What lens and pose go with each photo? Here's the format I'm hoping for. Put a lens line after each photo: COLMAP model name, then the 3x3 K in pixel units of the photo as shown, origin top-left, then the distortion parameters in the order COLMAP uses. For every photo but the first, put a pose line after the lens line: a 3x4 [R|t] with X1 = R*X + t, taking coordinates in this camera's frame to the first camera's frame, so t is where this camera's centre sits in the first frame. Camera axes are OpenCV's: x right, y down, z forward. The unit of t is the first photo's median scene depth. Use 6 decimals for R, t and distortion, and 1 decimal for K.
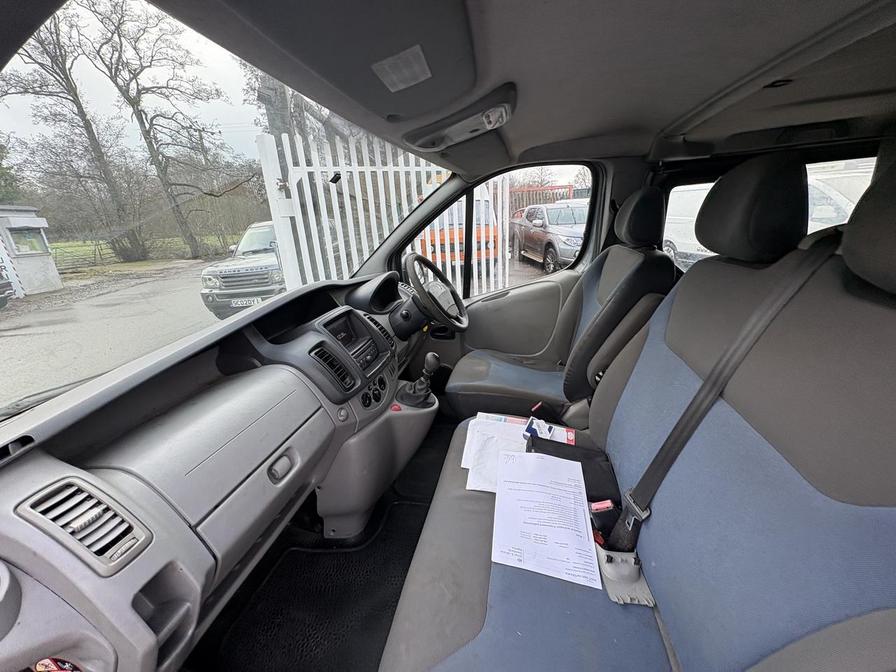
lens RADIAL K [[356.3, 0, 447.8], [0, 356.3, 335.1], [0, 0, 1]] dist [-0.000743, 0.000124]
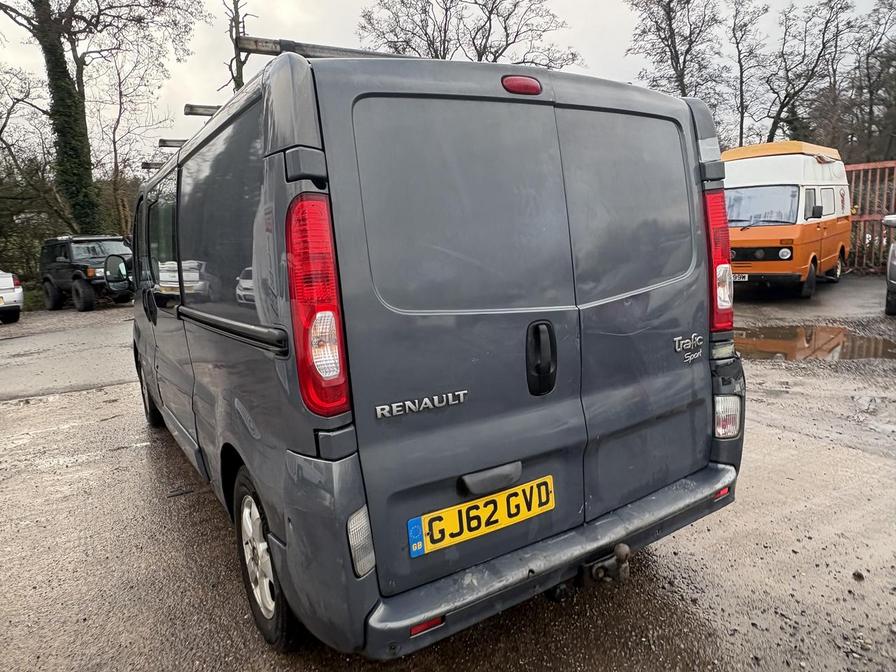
lens RADIAL K [[611.4, 0, 453.1], [0, 611.4, 332.0], [0, 0, 1]] dist [0.000008, 0.001562]
pose [[0.696380, 0.141264, -0.703633, 0.420747], [-0.218422, 0.975643, -0.020297, 0.028069], [0.683628, 0.167823, 0.710273, -0.120833]]
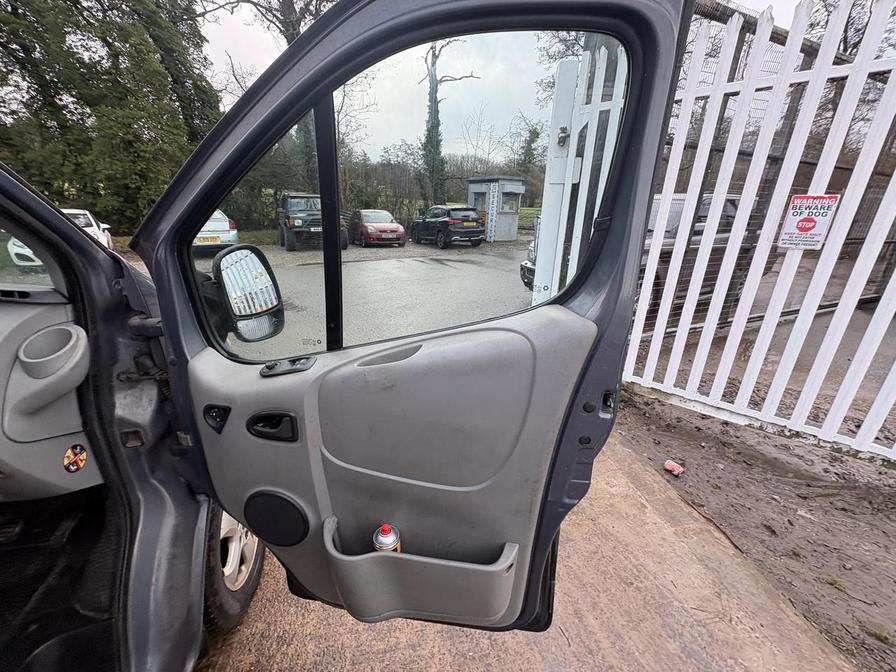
lens RADIAL K [[356.3, 0, 448.1], [0, 356.3, 335.0], [0, 0, 1]] dist [-0.000743, 0.000124]
pose [[0.404825, 0.376832, -0.833136, 0.065580], [-0.329545, 0.910031, 0.251484, -0.067729], [0.852946, 0.172748, 0.492586, 0.212172]]
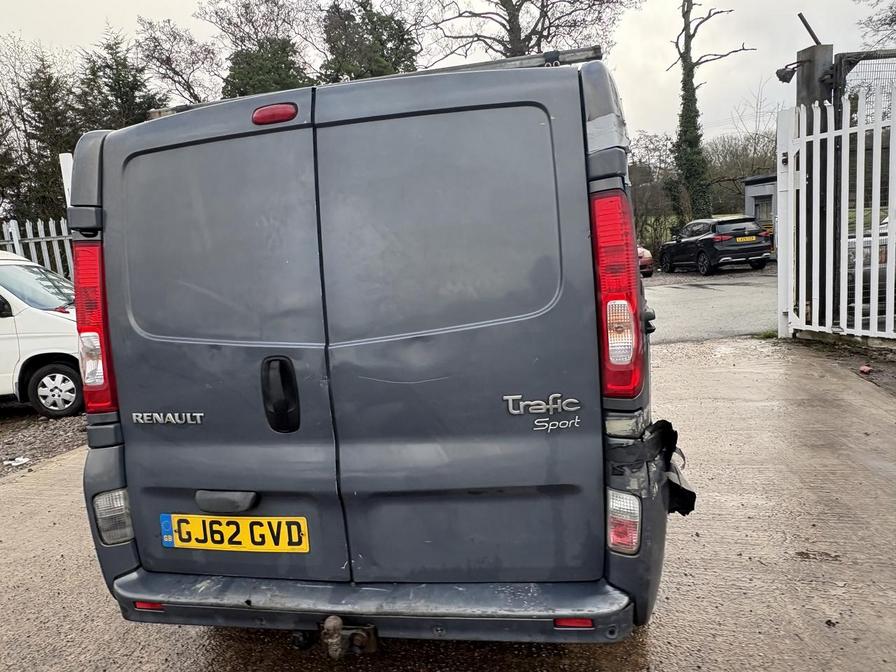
lens RADIAL K [[611.4, 0, 449.3], [0, 611.4, 328.1], [0, 0, 1]] dist [0.000008, 0.001562]
pose [[0.005733, 0.198615, -0.980061, 0.480873], [-0.236366, 0.952574, 0.191662, -0.036797], [0.971647, 0.230554, 0.052407, 0.059652]]
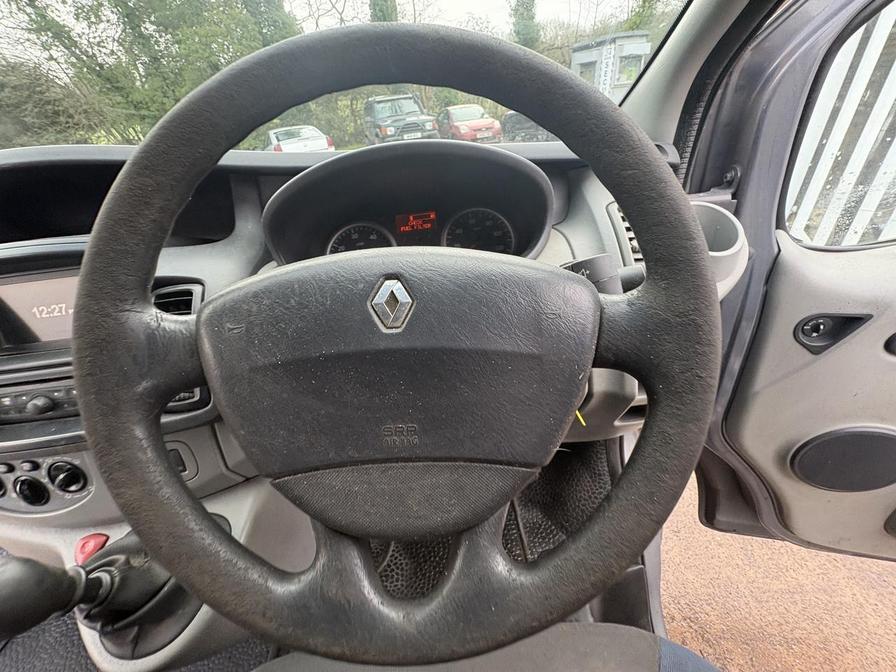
lens RADIAL K [[356.3, 0, 448.9], [0, 356.3, 337.2], [0, 0, 1]] dist [-0.000743, 0.000124]
pose [[0.259342, 0.556292, -0.789481, 0.011896], [-0.213796, 0.830237, 0.514779, -0.025890], [0.941824, 0.035285, 0.334249, 0.138045]]
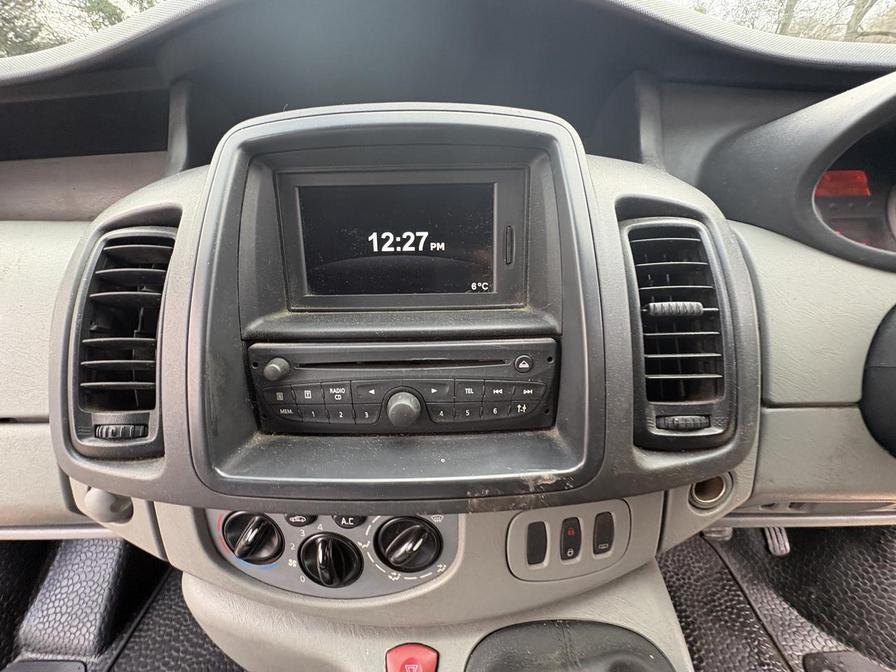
lens RADIAL K [[356.3, 0, 445.1], [0, 356.3, 333.5], [0, 0, 1]] dist [-0.000743, 0.000124]
pose [[0.202264, 0.543150, -0.814909, -0.015523], [-0.303157, 0.825962, 0.475272, -0.000339], [0.931228, 0.150915, 0.331722, 0.097721]]
